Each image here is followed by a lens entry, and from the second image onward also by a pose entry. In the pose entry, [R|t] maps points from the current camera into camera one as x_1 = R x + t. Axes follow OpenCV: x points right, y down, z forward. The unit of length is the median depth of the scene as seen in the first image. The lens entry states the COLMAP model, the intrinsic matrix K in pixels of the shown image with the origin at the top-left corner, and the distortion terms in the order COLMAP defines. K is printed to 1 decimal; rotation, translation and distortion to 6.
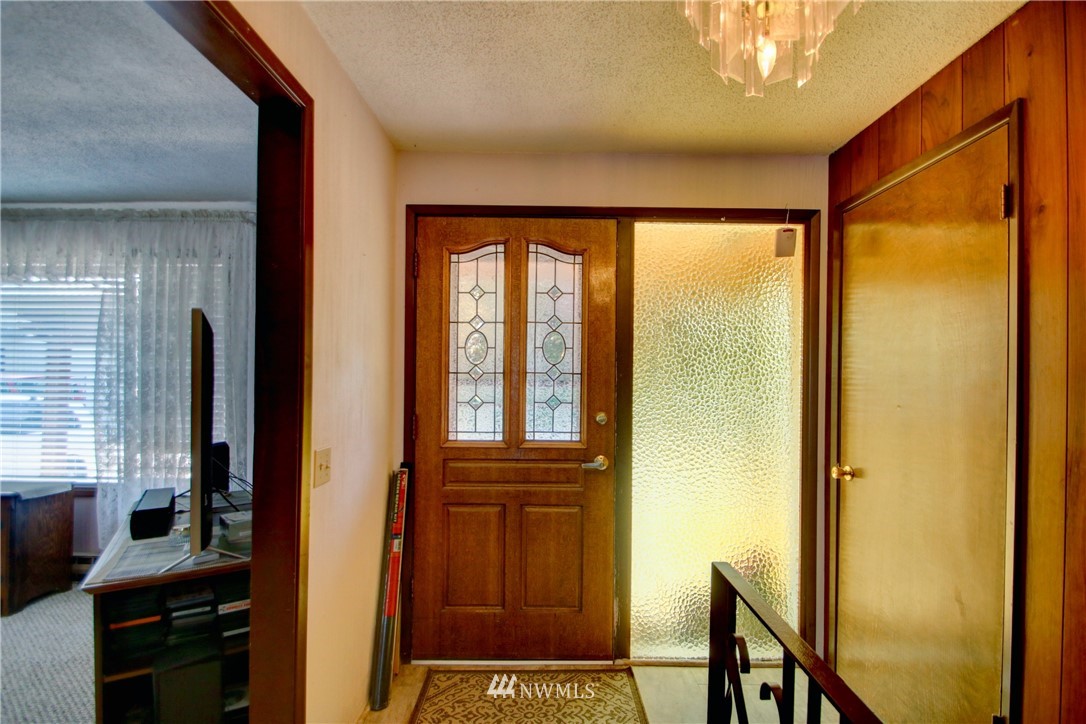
lens RADIAL K [[509.9, 0, 550.9], [0, 509.9, 376.6], [0, 0, 1]] dist [0.021155, -0.022636]
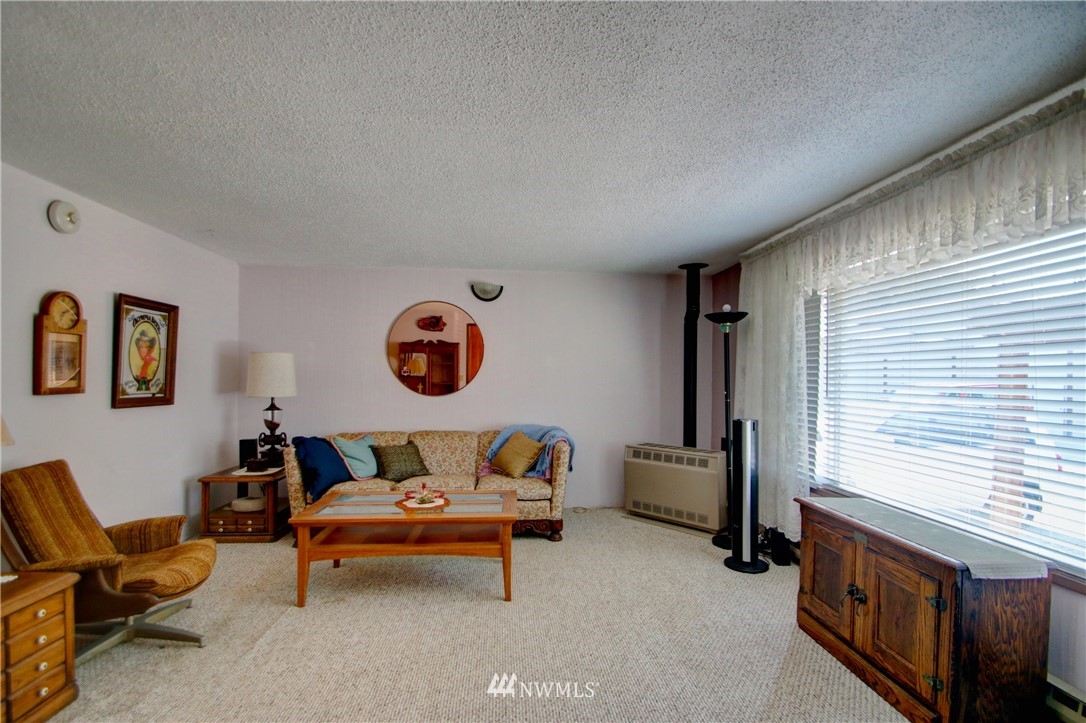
lens RADIAL K [[509.9, 0, 550.9], [0, 509.9, 376.1], [0, 0, 1]] dist [0.021155, -0.022636]
pose [[0.075912, -0.012643, -0.997034, -0.394423], [-0.002384, 0.999914, -0.012862, -0.004968], [0.997112, 0.003354, 0.075875, 0.379273]]
